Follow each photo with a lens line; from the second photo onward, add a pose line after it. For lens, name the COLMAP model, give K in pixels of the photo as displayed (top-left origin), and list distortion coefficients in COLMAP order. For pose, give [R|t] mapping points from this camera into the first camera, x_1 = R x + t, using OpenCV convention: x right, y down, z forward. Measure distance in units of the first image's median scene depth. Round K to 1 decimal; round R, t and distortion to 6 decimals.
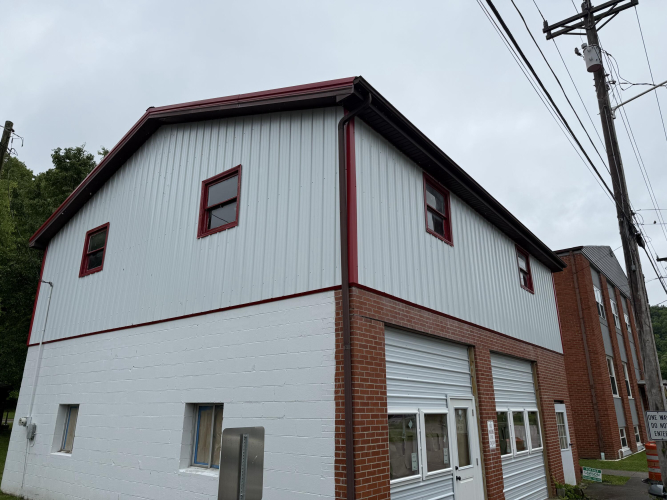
lens RADIAL K [[469.2, 0, 334.8], [0, 469.2, 250.0], [0, 0, 1]] dist [0.021295, -0.027567]
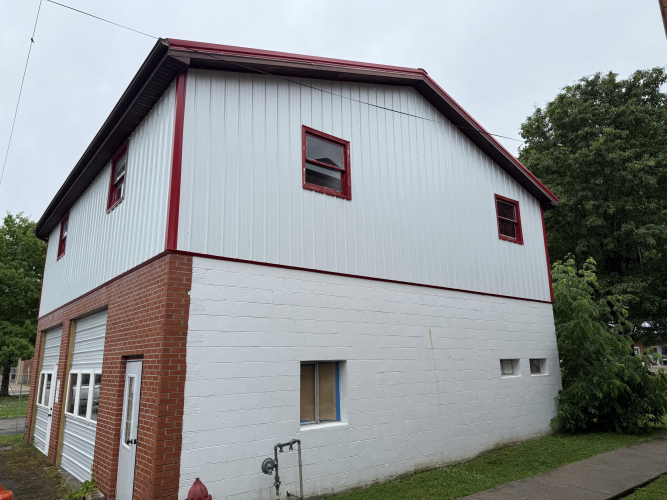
lens RADIAL K [[469.2, 0, 333.6], [0, 469.2, 247.9], [0, 0, 1]] dist [0.021295, -0.027567]
pose [[0.227203, 0.224527, 0.947611, -0.670317], [-0.285777, 0.945591, -0.155529, 0.128154], [-0.930973, -0.235469, 0.279006, 0.391440]]
